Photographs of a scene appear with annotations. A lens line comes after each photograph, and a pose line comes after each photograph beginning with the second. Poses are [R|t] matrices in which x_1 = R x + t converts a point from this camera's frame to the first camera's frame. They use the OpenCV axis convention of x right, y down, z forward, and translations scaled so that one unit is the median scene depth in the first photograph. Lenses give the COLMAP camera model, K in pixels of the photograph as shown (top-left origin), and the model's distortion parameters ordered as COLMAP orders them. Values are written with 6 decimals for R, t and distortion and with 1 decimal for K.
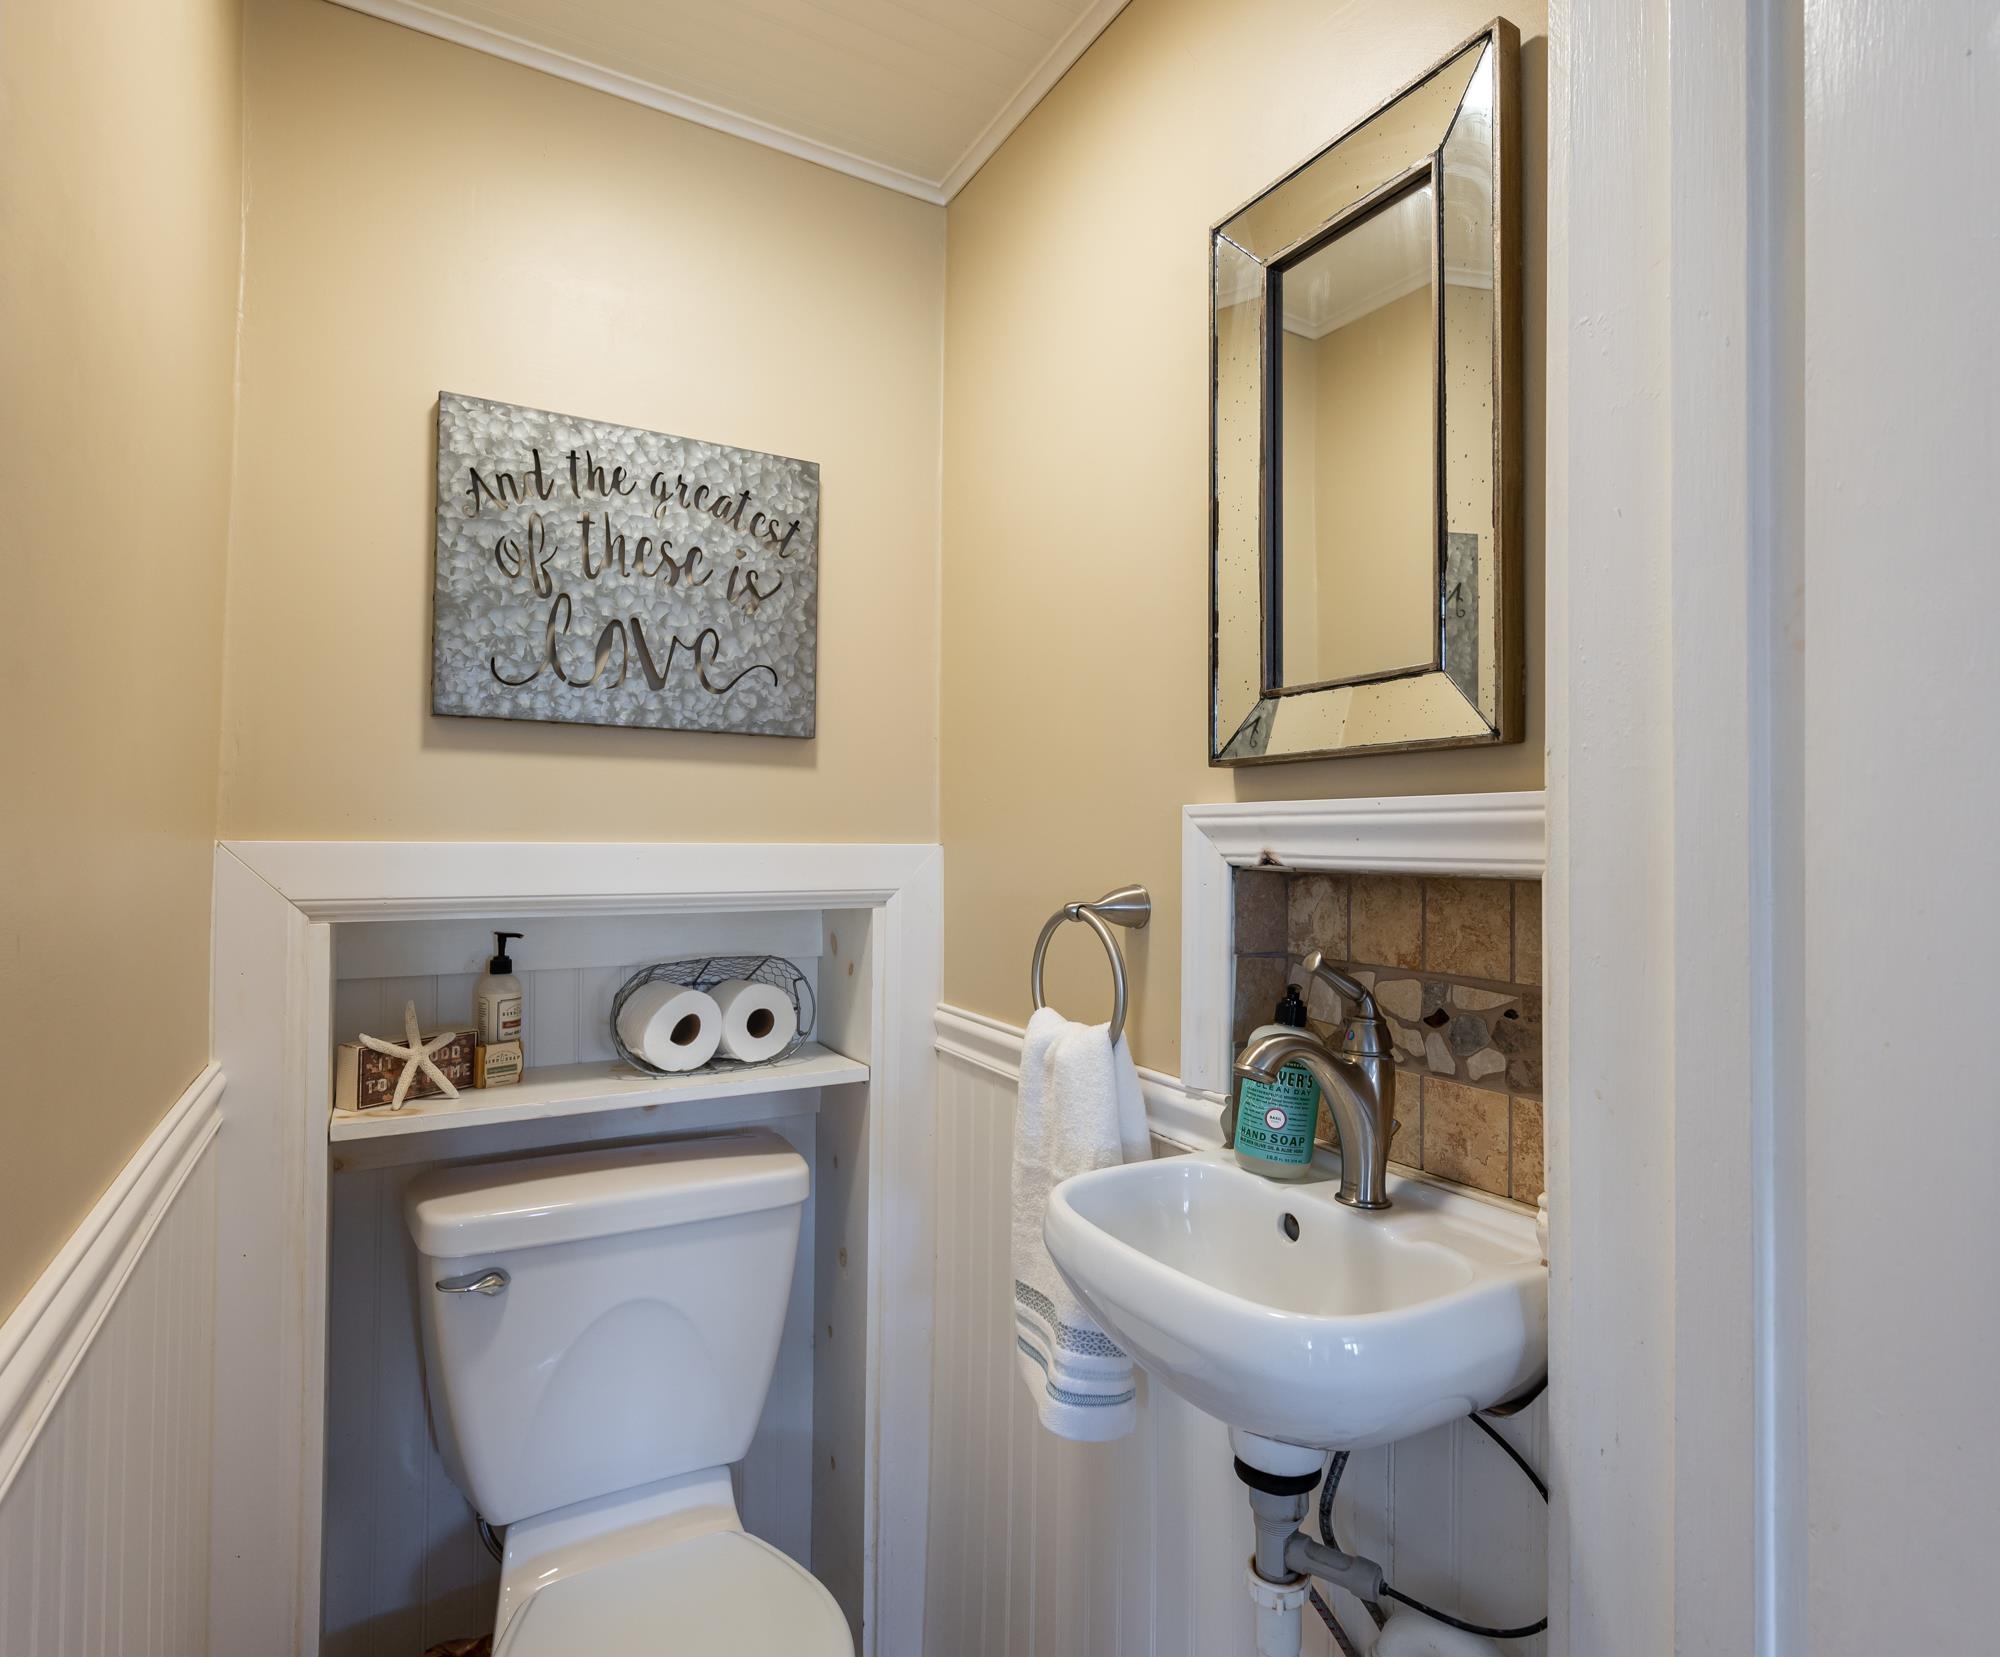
lens RADIAL K [[1085.9, 0, 997.5], [0, 1085.9, 828.2], [0, 0, 1]] dist [-0.007617, -0.000790]
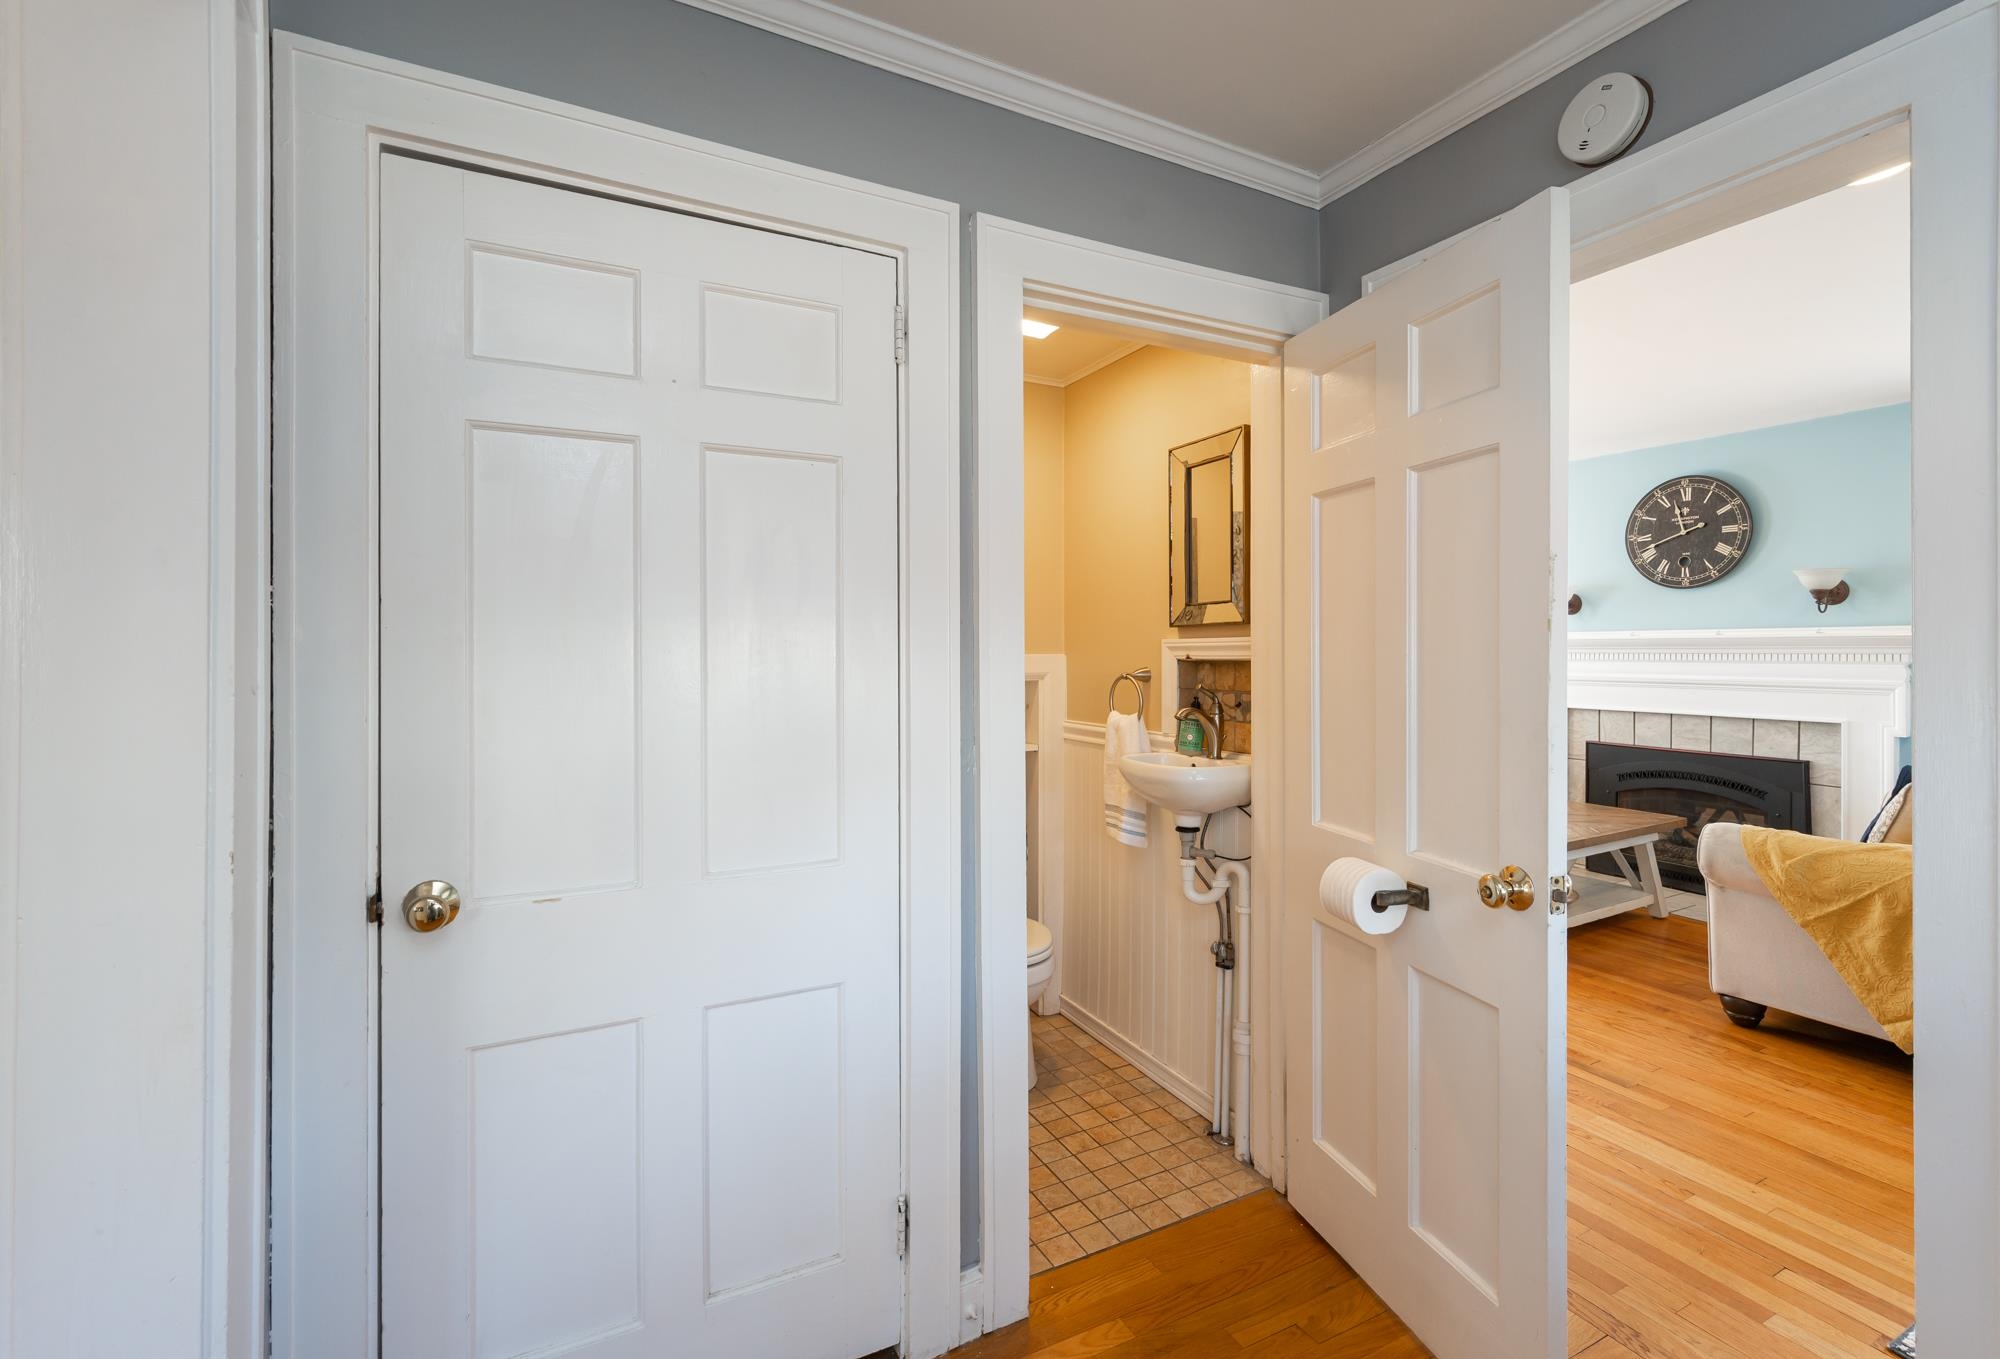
lens RADIAL K [[868.3, 0, 998.6], [0, 868.3, 647.2], [0, 0, 1]] dist [-0.000436, -0.000650]
pose [[0.998980, -0.010488, -0.043912, -0.181637], [0.010678, 0.999935, 0.004086, -0.015343], [0.043866, -0.004551, 0.999027, -1.483179]]
